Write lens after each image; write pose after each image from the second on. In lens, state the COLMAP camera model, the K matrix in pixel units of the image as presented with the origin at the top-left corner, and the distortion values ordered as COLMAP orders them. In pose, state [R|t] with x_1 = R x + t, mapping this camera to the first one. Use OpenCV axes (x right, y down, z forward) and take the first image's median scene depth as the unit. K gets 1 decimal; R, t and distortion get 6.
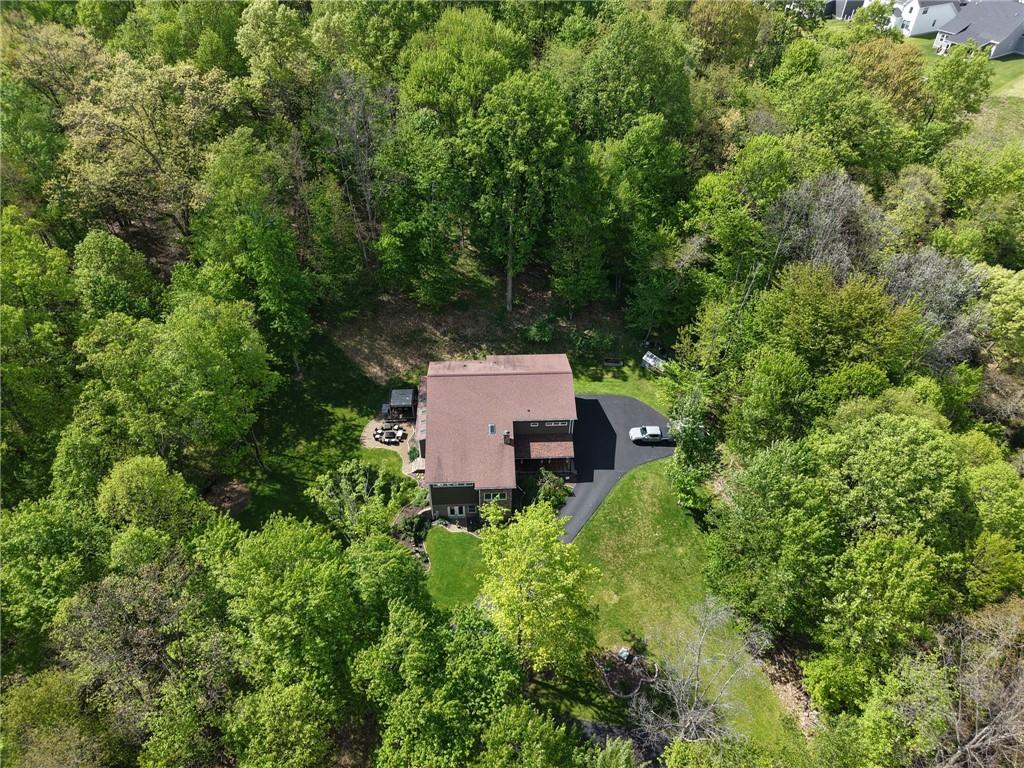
lens RADIAL K [[700.8, 0, 512.0], [0, 700.8, 384.0], [0, 0, 1]] dist [-0.006359, -0.001206]
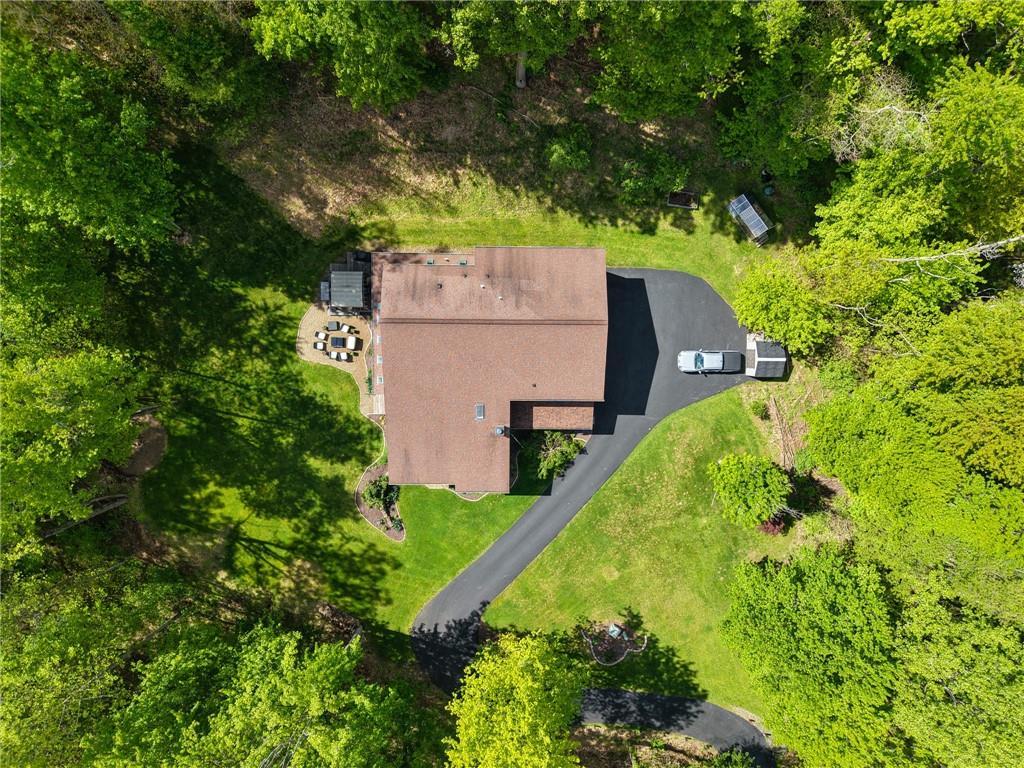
lens RADIAL K [[700.8, 0, 512.0], [0, 700.8, 384.0], [0, 0, 1]] dist [-0.006359, -0.001206]
pose [[0.998776, 0.045970, 0.018276, -0.009866], [-0.043611, 0.643805, 0.763946, -0.455875], [0.023352, -0.763808, 0.645021, 0.535414]]
